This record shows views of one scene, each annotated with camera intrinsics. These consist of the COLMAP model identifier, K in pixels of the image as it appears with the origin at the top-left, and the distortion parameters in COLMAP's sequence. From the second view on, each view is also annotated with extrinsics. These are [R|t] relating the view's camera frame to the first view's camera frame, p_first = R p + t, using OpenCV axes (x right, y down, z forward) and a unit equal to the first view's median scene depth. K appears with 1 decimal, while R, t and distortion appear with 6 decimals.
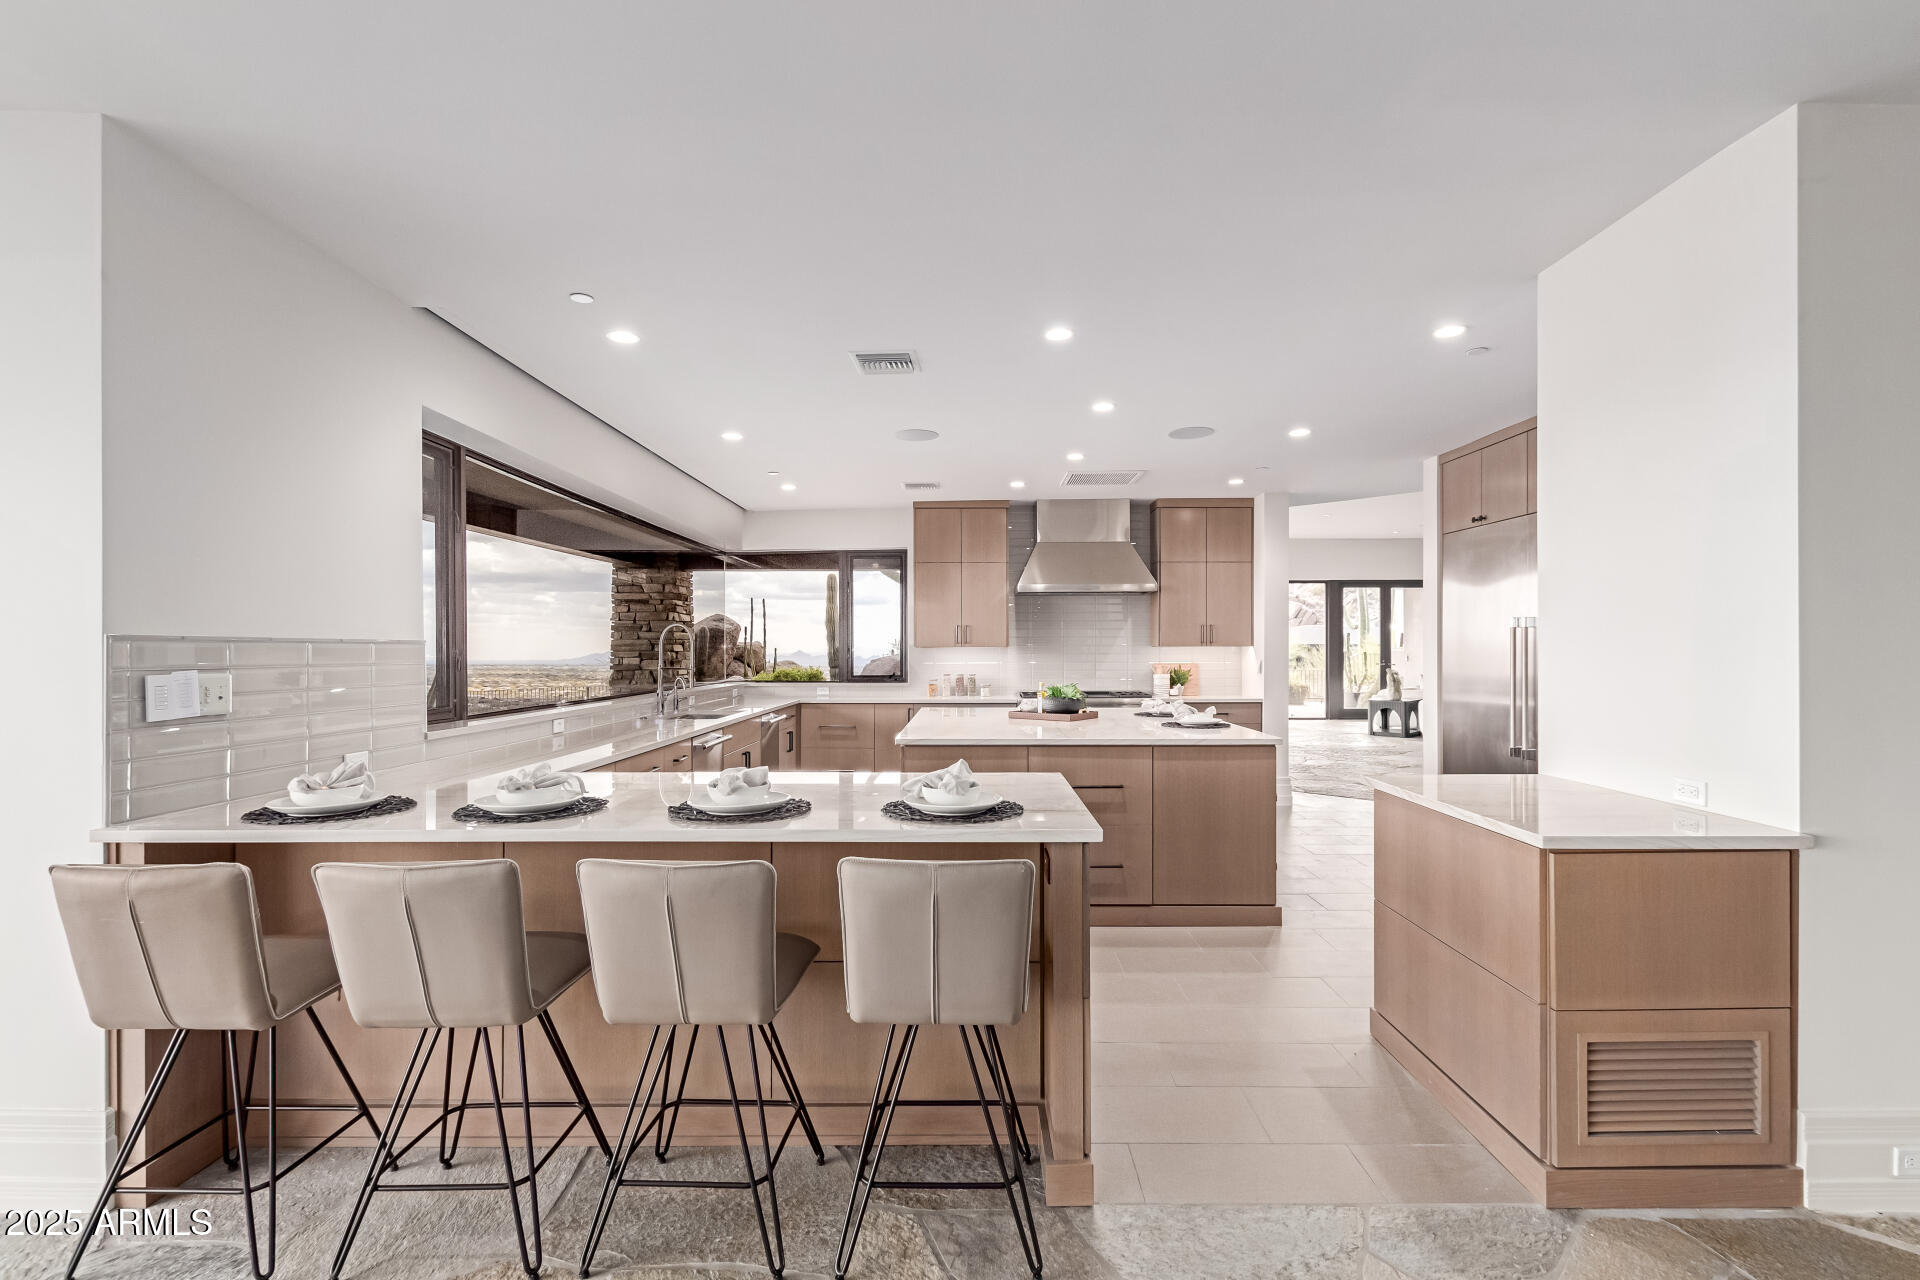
lens RADIAL K [[873.5, 0, 969.3], [0, 873.5, 651.3], [0, 0, 1]] dist [0.004386, 0.000002]
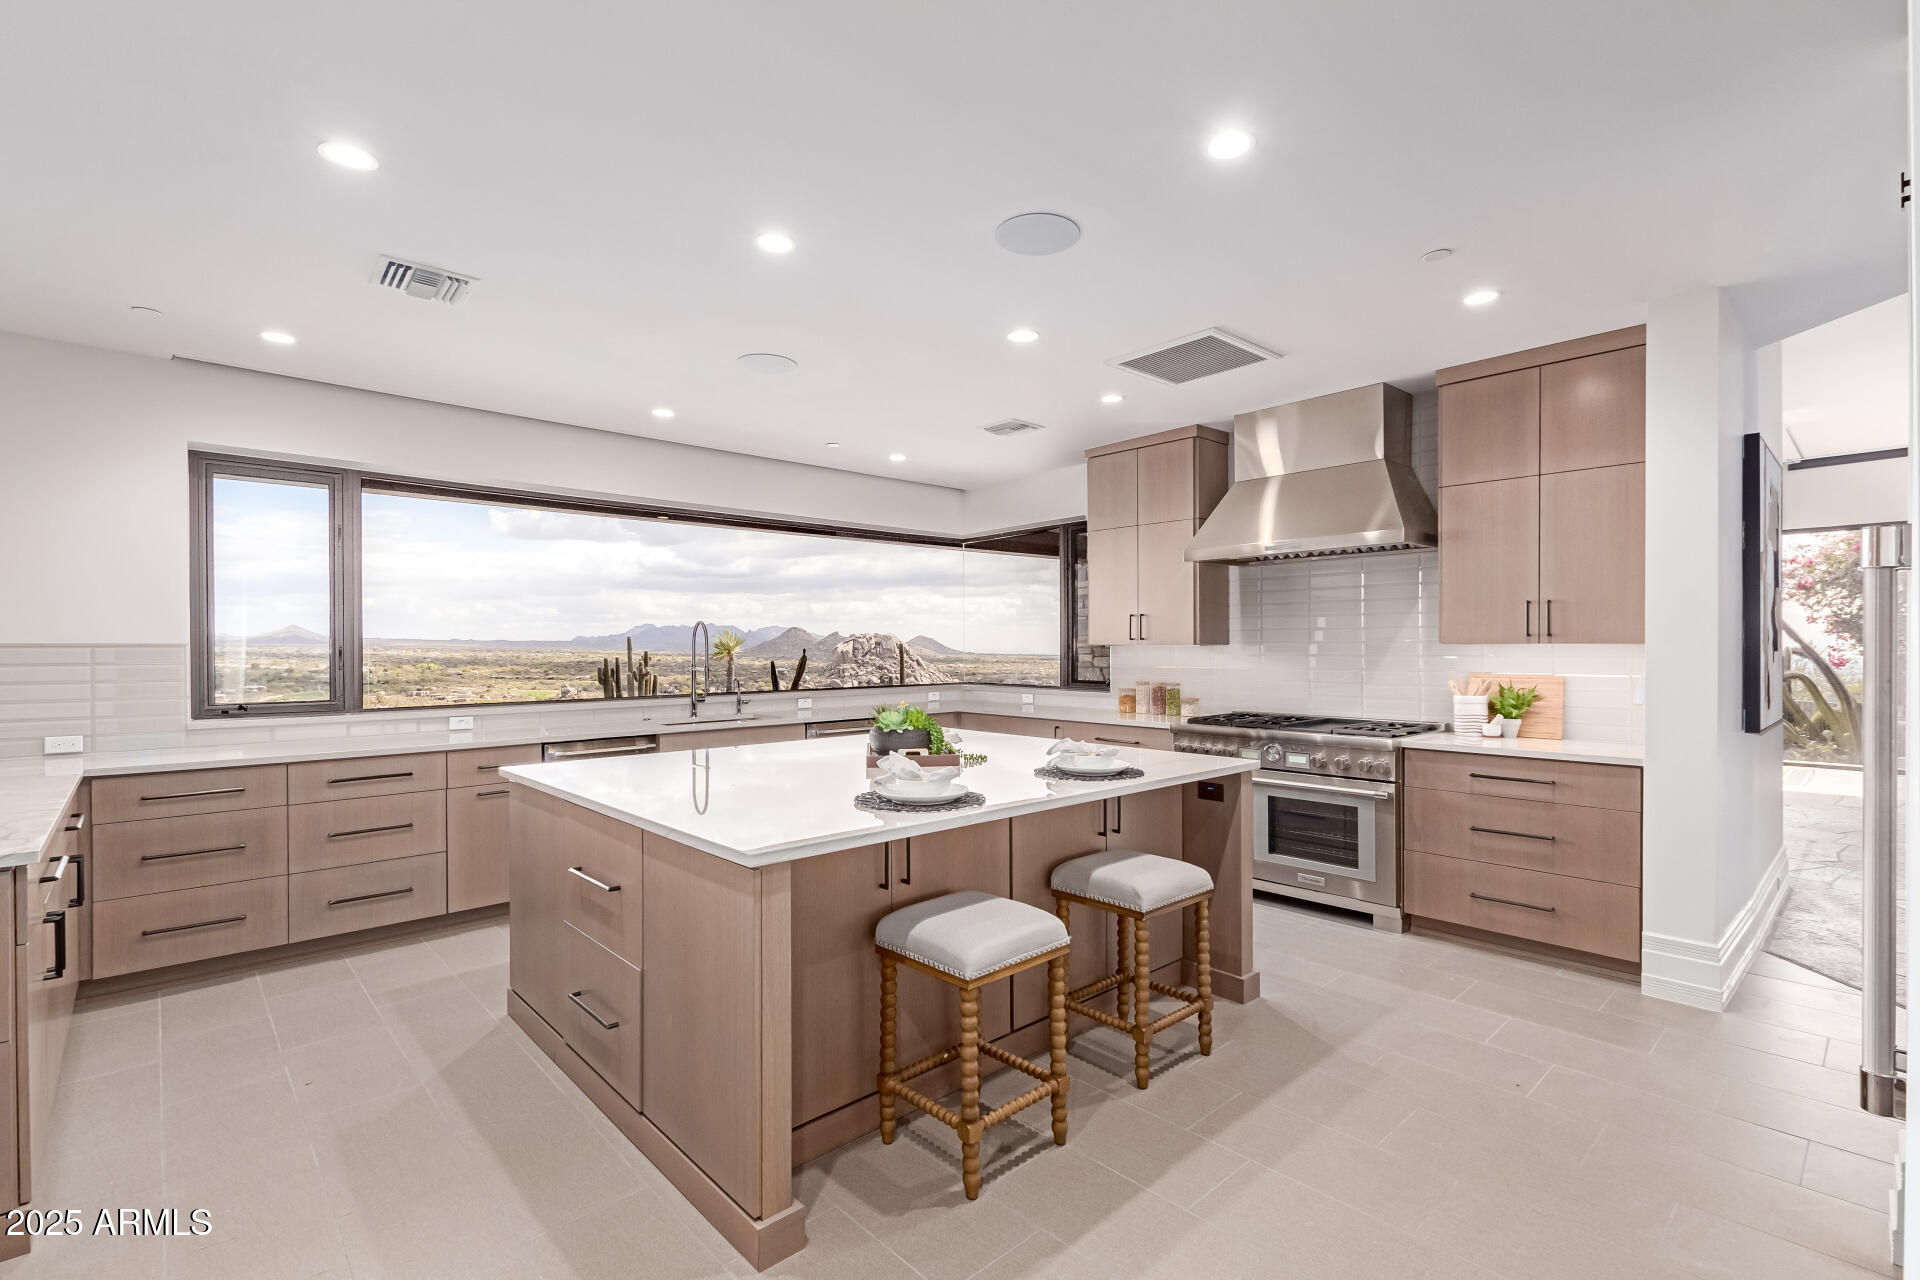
lens RADIAL K [[873.5, 0, 964.4], [0, 873.5, 649.9], [0, 0, 1]] dist [0.004386, 0.000002]
pose [[0.684038, 0.002437, -0.729443, 0.397260], [0.001288, 0.999989, 0.004548, -0.004344], [0.729445, -0.004051, 0.684027, 0.402556]]
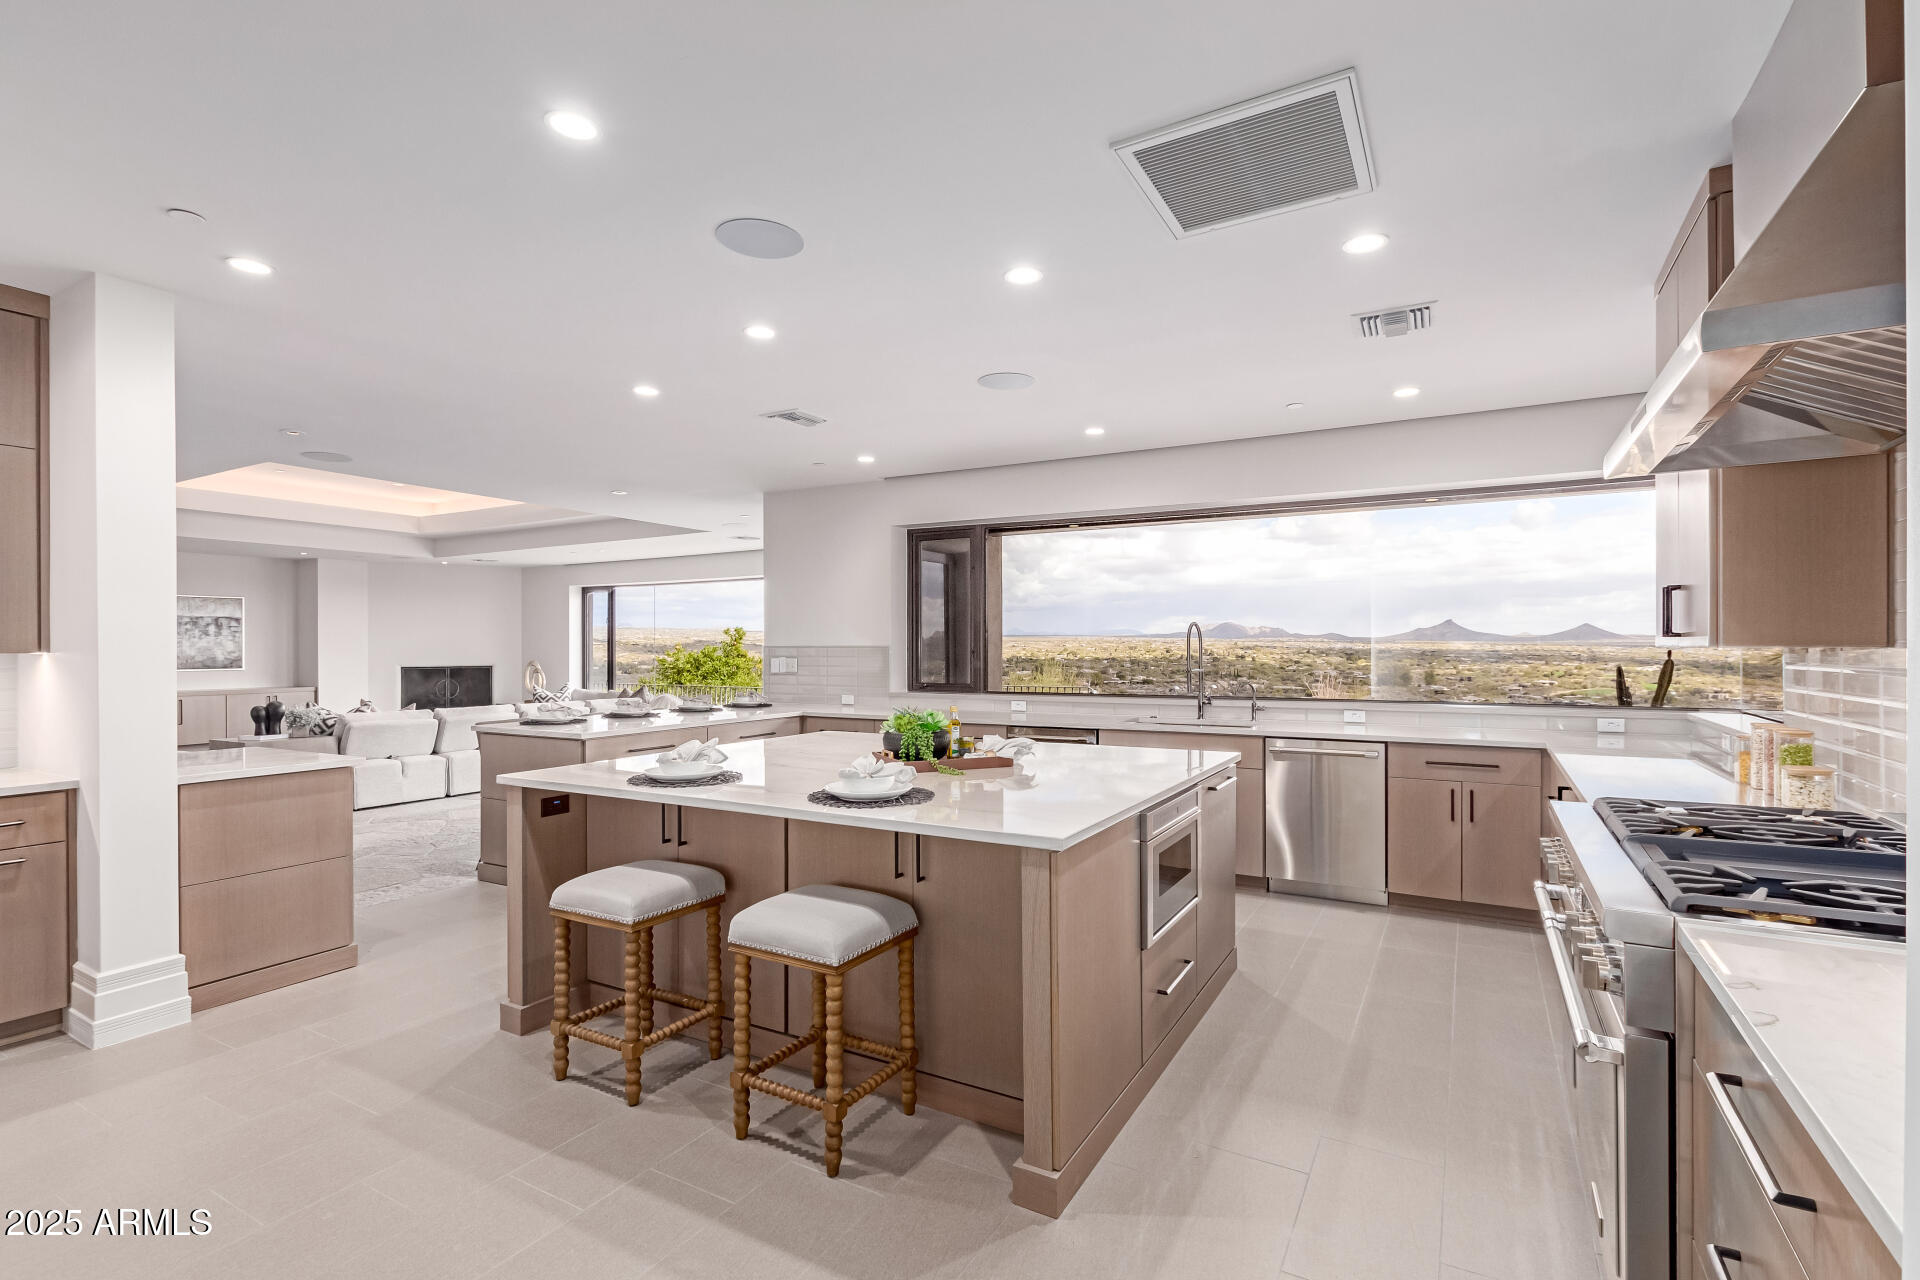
lens RADIAL K [[873.5, 0, 983.4], [0, 873.5, 649.5], [0, 0, 1]] dist [0.004386, 0.000002]
pose [[-0.476159, 0.007350, -0.879328, 0.427809], [0.001923, 0.999971, 0.007317, -0.008161], [0.879357, 0.001793, -0.476160, 0.896897]]
